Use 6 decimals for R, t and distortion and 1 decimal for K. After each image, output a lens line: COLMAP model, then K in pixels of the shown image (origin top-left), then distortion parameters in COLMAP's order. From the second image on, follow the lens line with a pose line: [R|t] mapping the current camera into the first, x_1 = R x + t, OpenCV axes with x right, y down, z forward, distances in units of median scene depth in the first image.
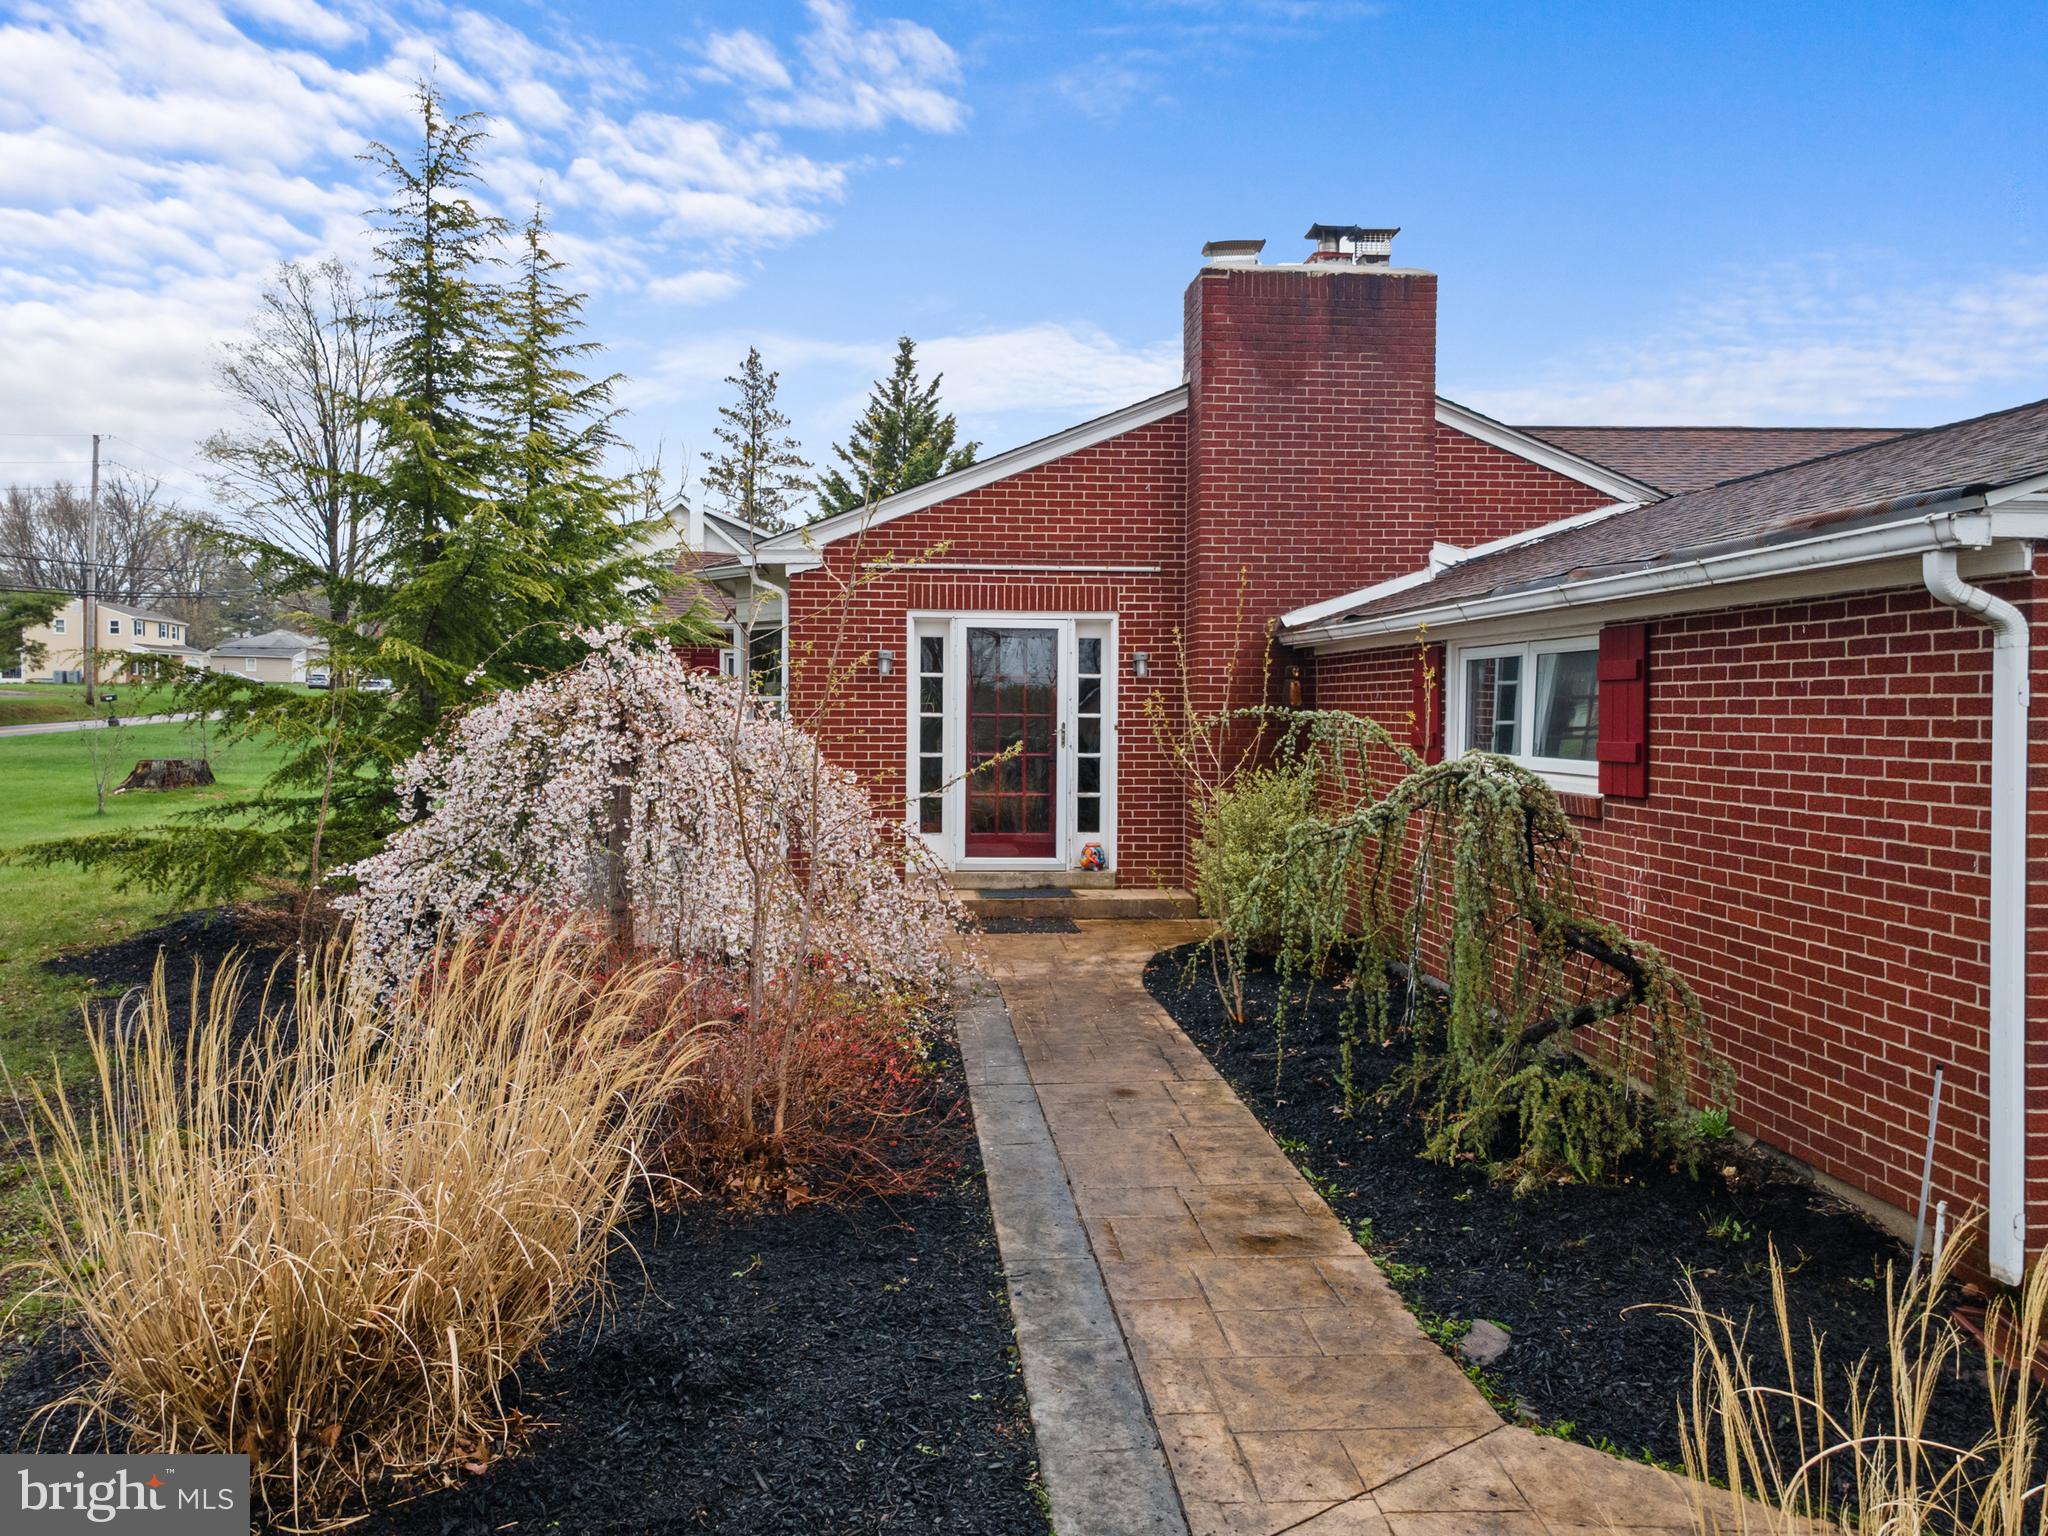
lens RADIAL K [[1485.8, 0, 1015.7], [0, 1485.8, 764.7], [0, 0, 1]] dist [0.029801, 0.025237]
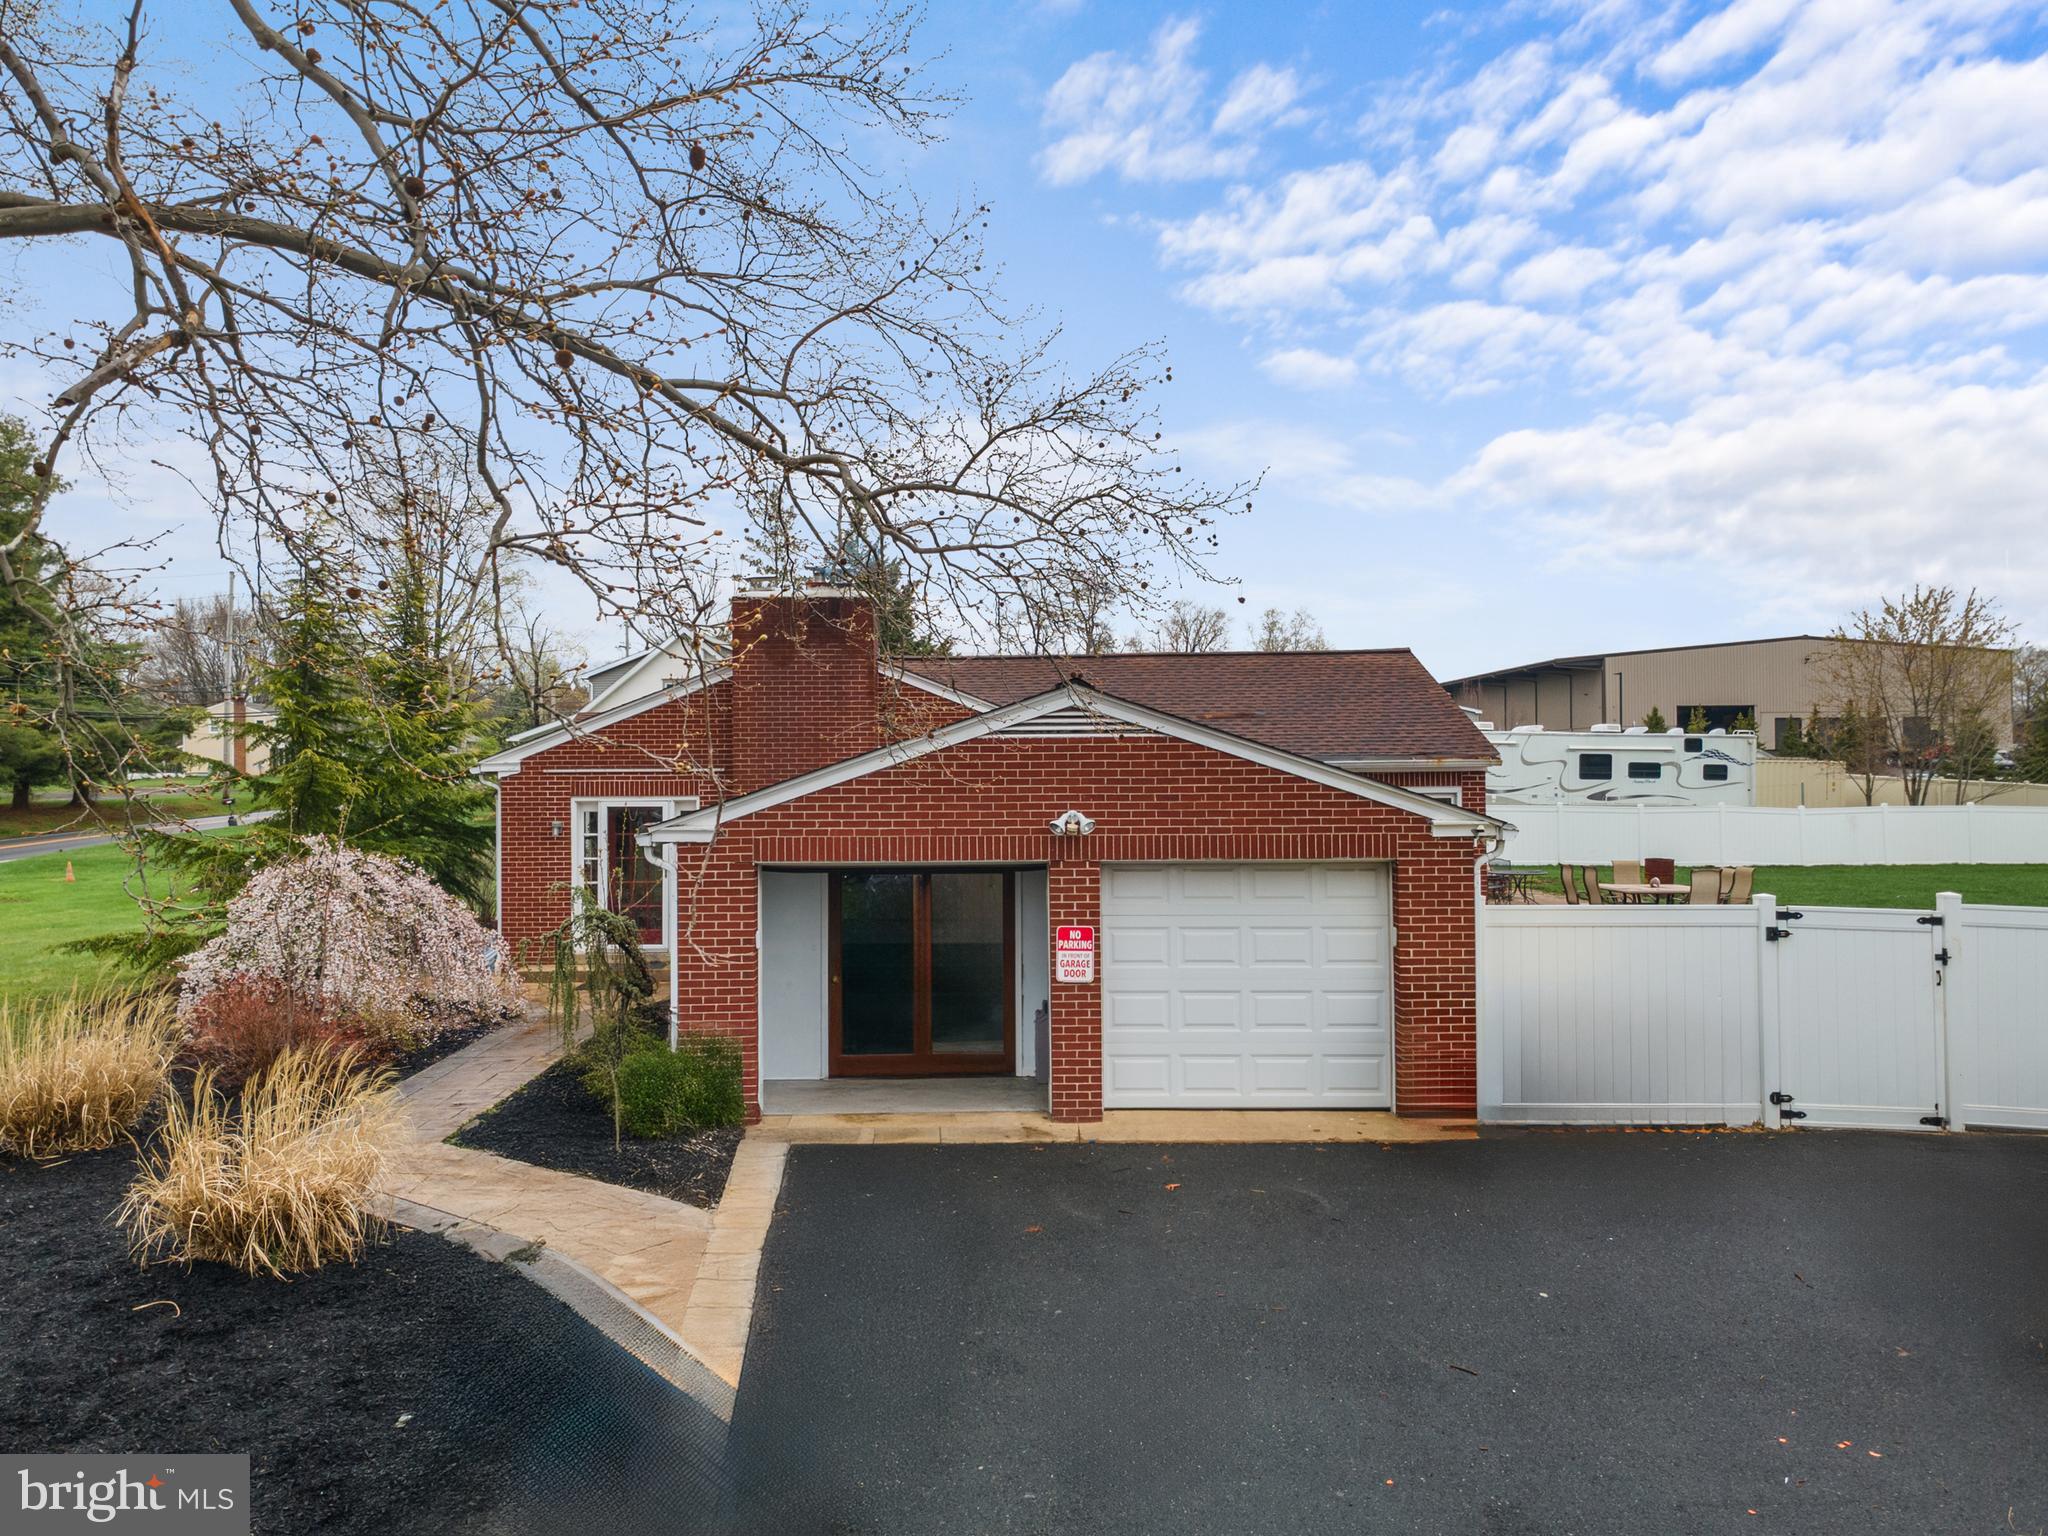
lens RADIAL K [[1485.8, 0, 1015.7], [0, 1485.8, 764.7], [0, 0, 1]] dist [0.029801, 0.025237]
pose [[0.996497, -0.013593, -0.082519, 0.561288], [0.009806, 0.998887, -0.046134, -0.057796], [0.083054, 0.045163, 0.995521, -0.627264]]
